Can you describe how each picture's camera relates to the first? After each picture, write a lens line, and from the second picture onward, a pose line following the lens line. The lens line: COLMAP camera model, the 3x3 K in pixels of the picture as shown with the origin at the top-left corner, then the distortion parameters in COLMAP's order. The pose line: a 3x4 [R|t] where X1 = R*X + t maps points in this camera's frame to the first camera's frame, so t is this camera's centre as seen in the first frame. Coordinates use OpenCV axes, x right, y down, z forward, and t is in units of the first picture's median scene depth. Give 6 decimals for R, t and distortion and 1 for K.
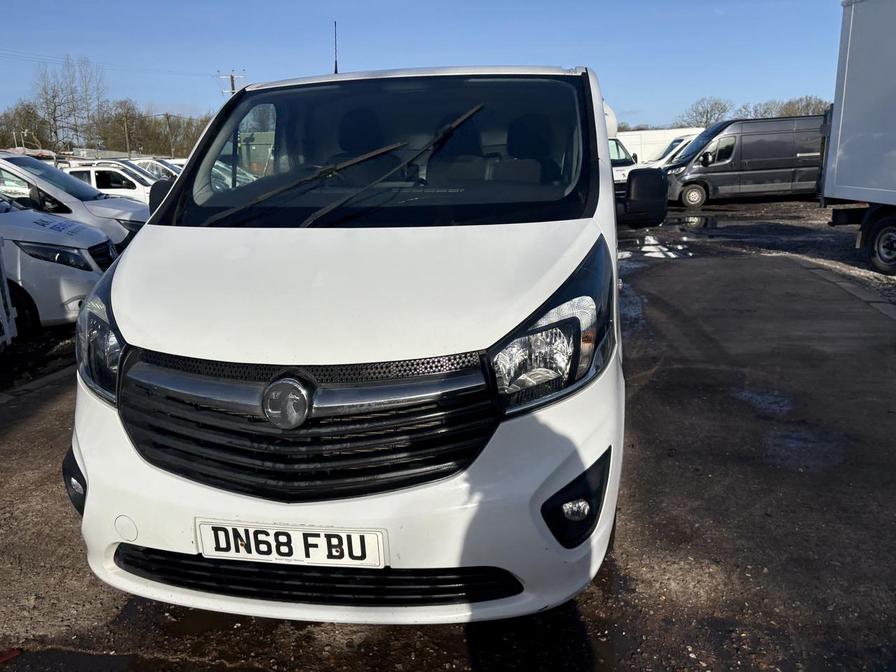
lens RADIAL K [[680.4, 0, 447.9], [0, 680.4, 324.6], [0, 0, 1]] dist [0.053405, -0.067540]
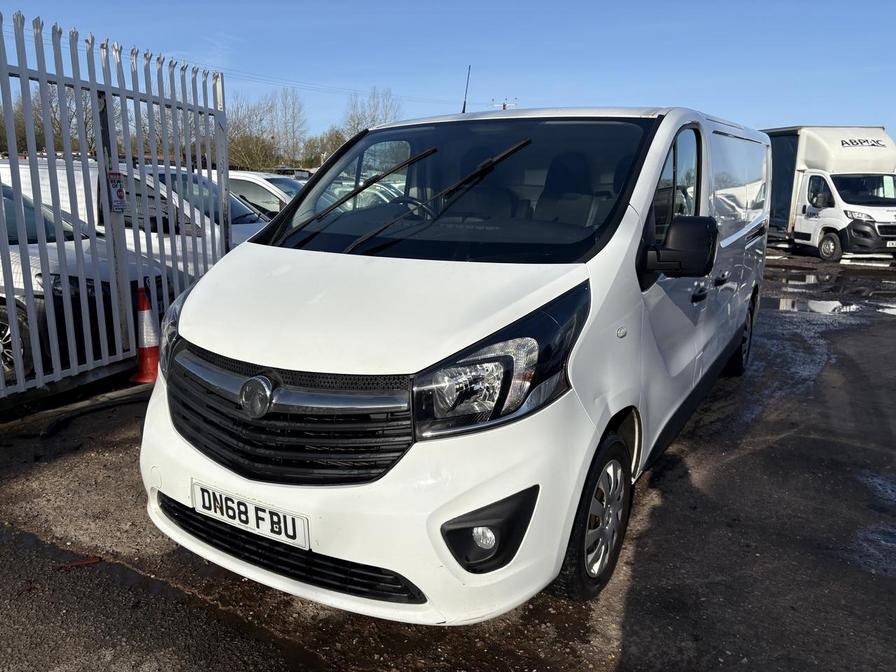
lens RADIAL K [[679.1, 0, 448.3], [0, 679.1, 337.4], [0, 0, 1]] dist [0.057331, -0.072204]
pose [[0.929368, 0.113109, -0.351400, 0.474593], [-0.119670, 0.992809, 0.003069, -0.031432], [0.349220, 0.039200, 0.936220, -0.009874]]
